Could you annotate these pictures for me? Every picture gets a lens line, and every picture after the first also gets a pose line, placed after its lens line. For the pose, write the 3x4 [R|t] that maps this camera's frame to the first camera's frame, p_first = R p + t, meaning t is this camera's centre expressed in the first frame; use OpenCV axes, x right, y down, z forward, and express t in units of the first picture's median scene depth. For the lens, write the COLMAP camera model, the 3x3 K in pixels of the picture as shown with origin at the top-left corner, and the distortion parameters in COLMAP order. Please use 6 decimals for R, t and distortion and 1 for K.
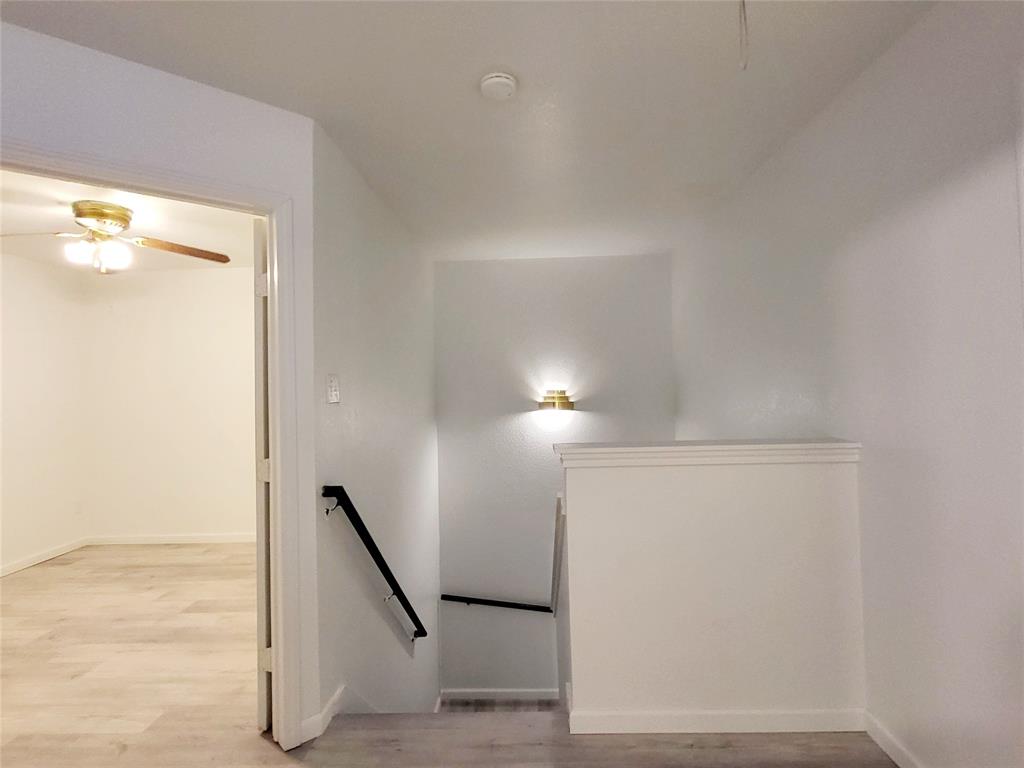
lens RADIAL K [[454.0, 0, 518.4], [0, 454.0, 371.1], [0, 0, 1]] dist [0.001110, -0.000990]
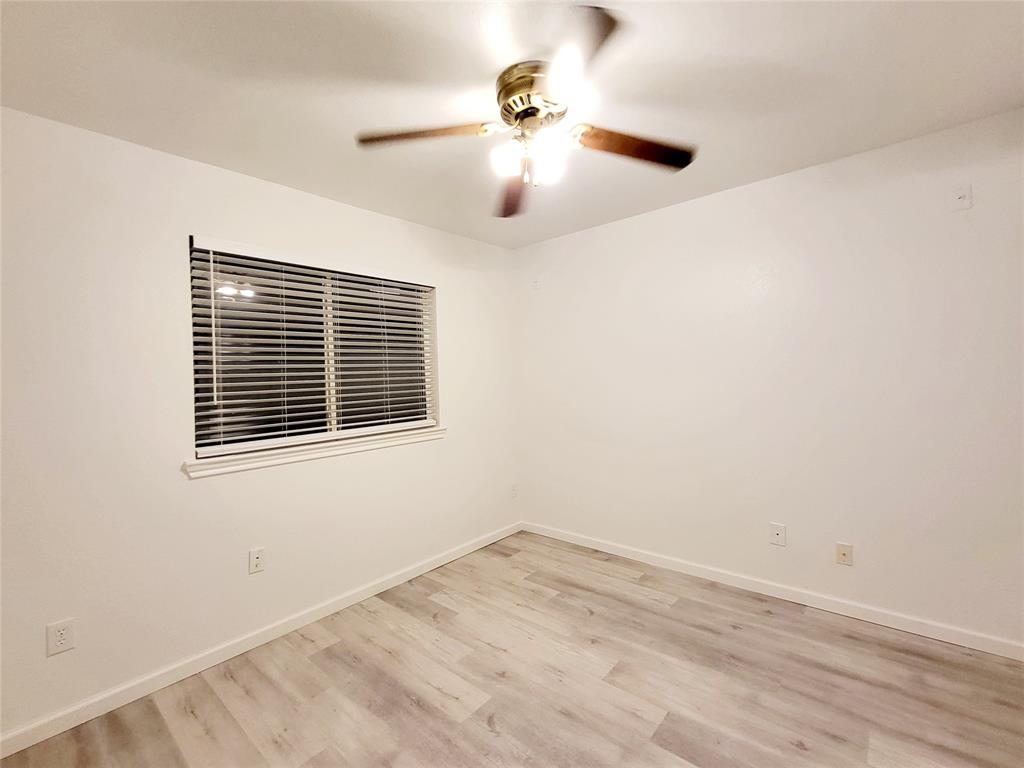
lens RADIAL K [[454.0, 0, 518.4], [0, 454.0, 371.1], [0, 0, 1]] dist [0.001110, -0.000990]
pose [[0.731933, 0.010109, -0.681301, -0.450669], [0.019849, 0.999149, 0.036149, 0.049578], [0.681087, -0.039982, 0.731110, 0.458449]]
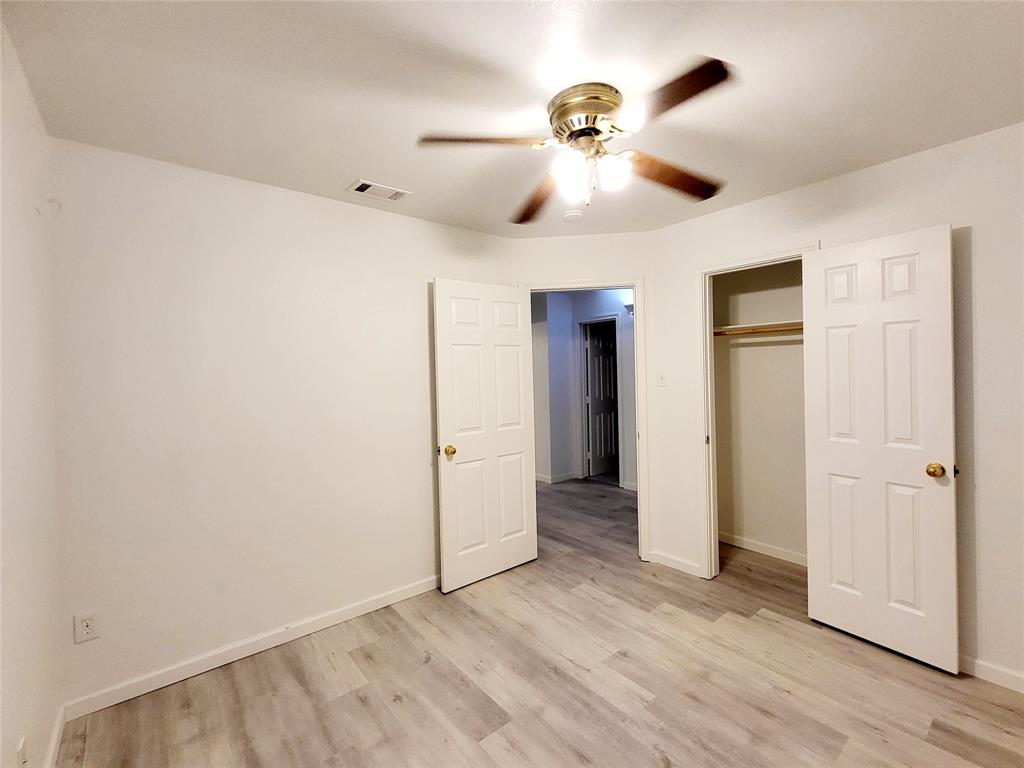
lens RADIAL K [[454.0, 0, 518.4], [0, 454.0, 371.1], [0, 0, 1]] dist [0.001110, -0.000990]
pose [[-0.604229, 0.044357, 0.795575, -1.177649], [0.025066, 0.999013, -0.036662, 0.068160], [-0.796417, -0.002210, -0.604744, 1.270334]]
